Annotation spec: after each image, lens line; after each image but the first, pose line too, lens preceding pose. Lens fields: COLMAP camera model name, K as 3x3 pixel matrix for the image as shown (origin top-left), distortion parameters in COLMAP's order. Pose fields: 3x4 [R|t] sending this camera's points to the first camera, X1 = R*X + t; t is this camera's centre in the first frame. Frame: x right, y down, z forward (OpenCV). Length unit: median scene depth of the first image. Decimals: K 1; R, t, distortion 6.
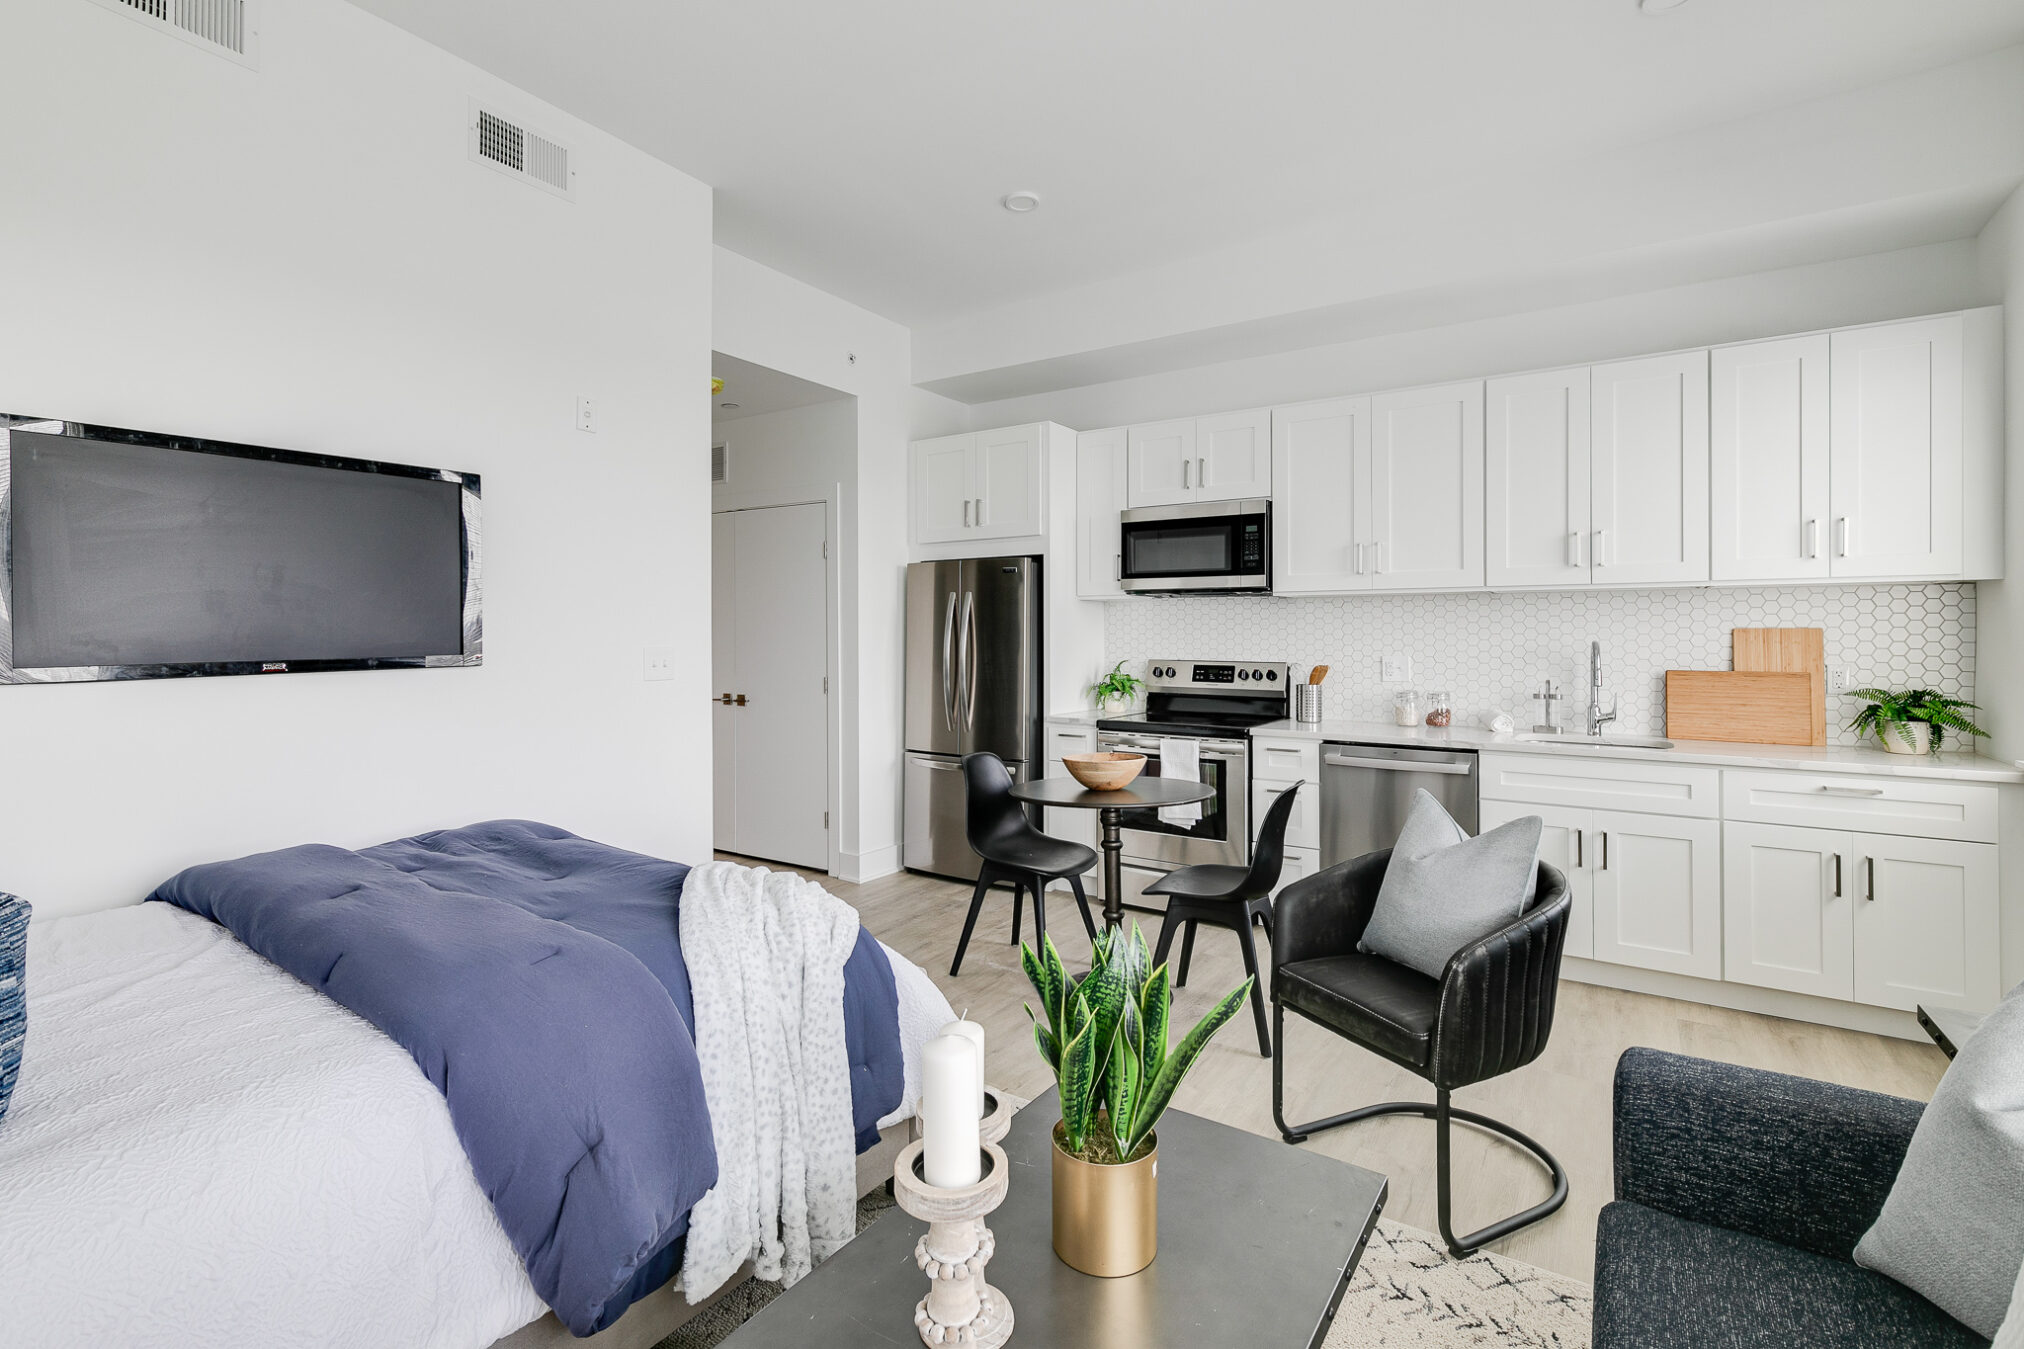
lens RADIAL K [[922.1, 0, 1016.3], [0, 922.1, 628.5], [0, 0, 1]] dist [0.002265, -0.000257]
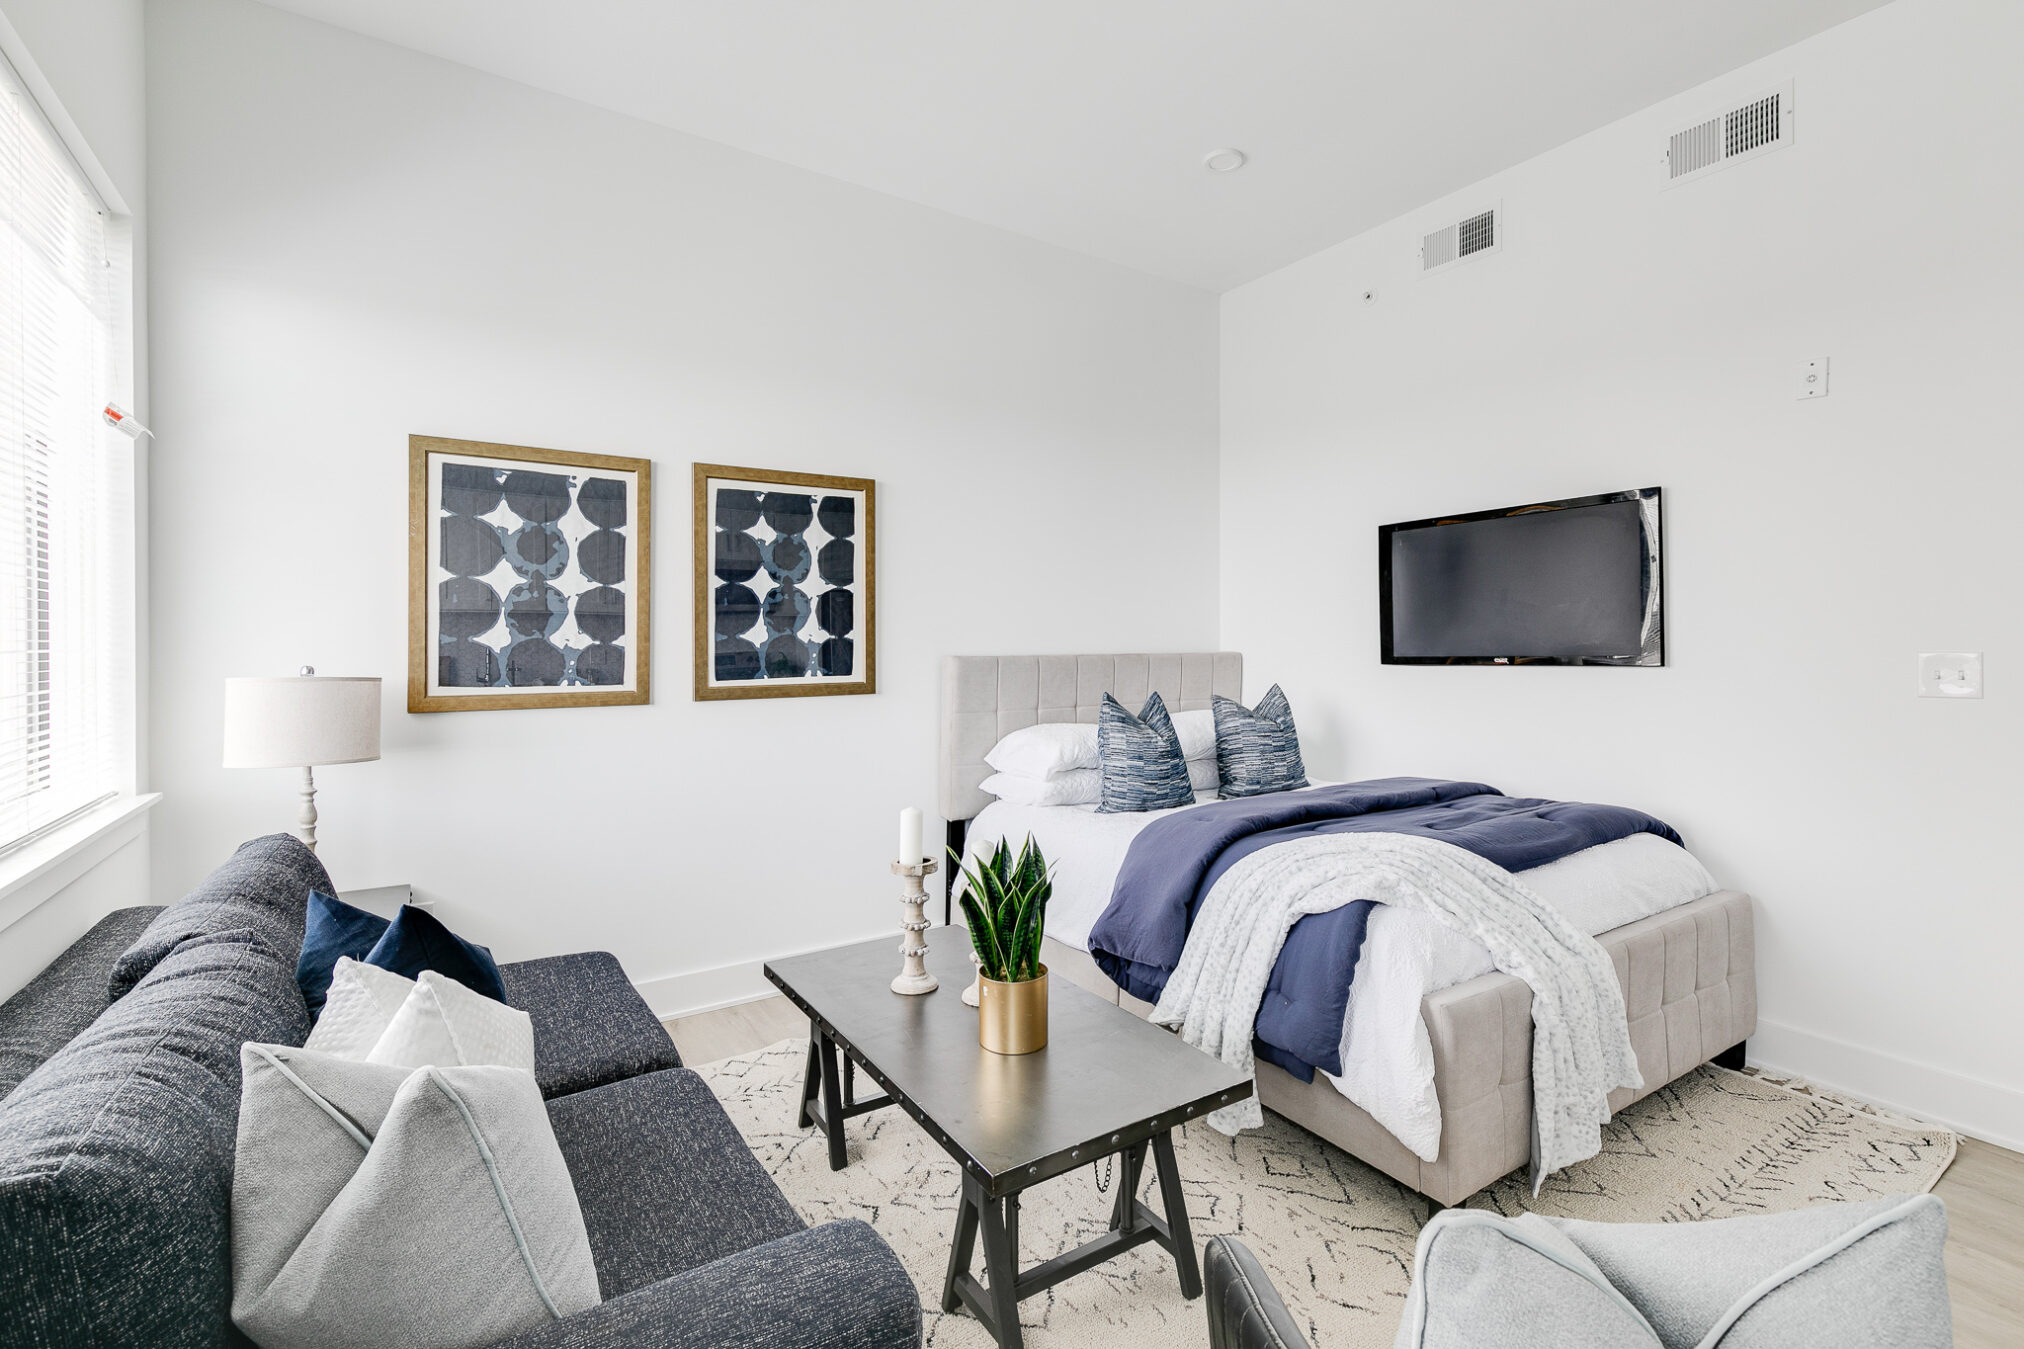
lens RADIAL K [[922.1, 0, 1016.3], [0, 922.1, 628.5], [0, 0, 1]] dist [0.002265, -0.000257]
pose [[-0.393513, -0.013115, -0.919225, 0.464773], [0.011114, 0.999757, -0.019022, 0.006214], [0.919252, -0.017701, -0.393272, 0.501718]]
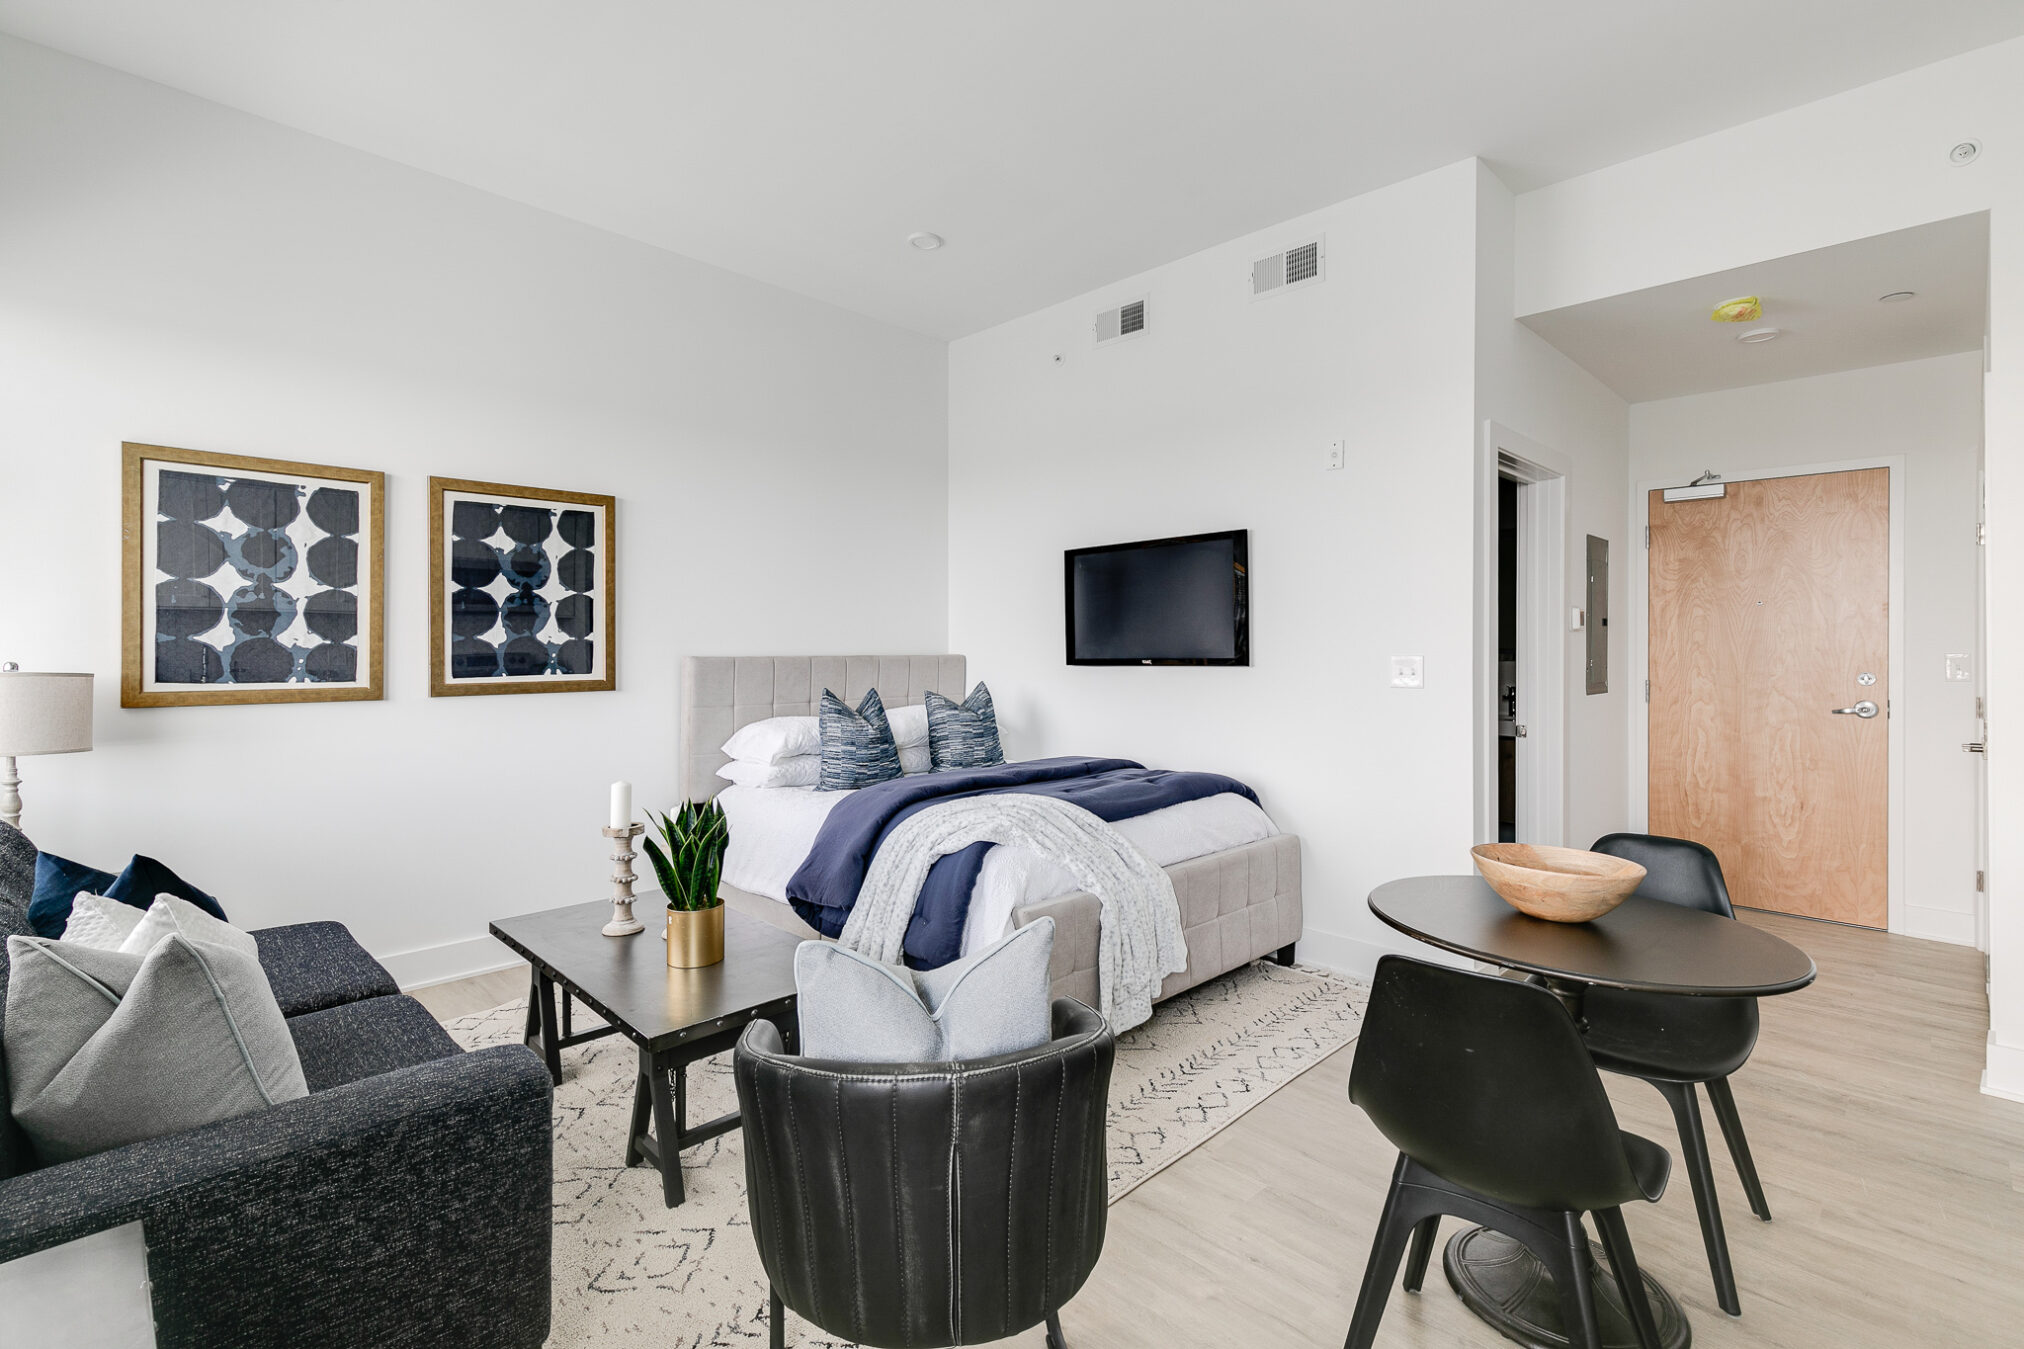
lens RADIAL K [[916.6, 0, 1014.6], [0, 916.6, 644.5], [0, 0, 1]] dist [0.001059, 0.000806]
pose [[-0.197649, -0.003313, -0.980267, 0.567896], [0.005315, 0.999976, -0.004451, 0.008368], [0.980258, -0.006089, -0.197627, 0.629984]]
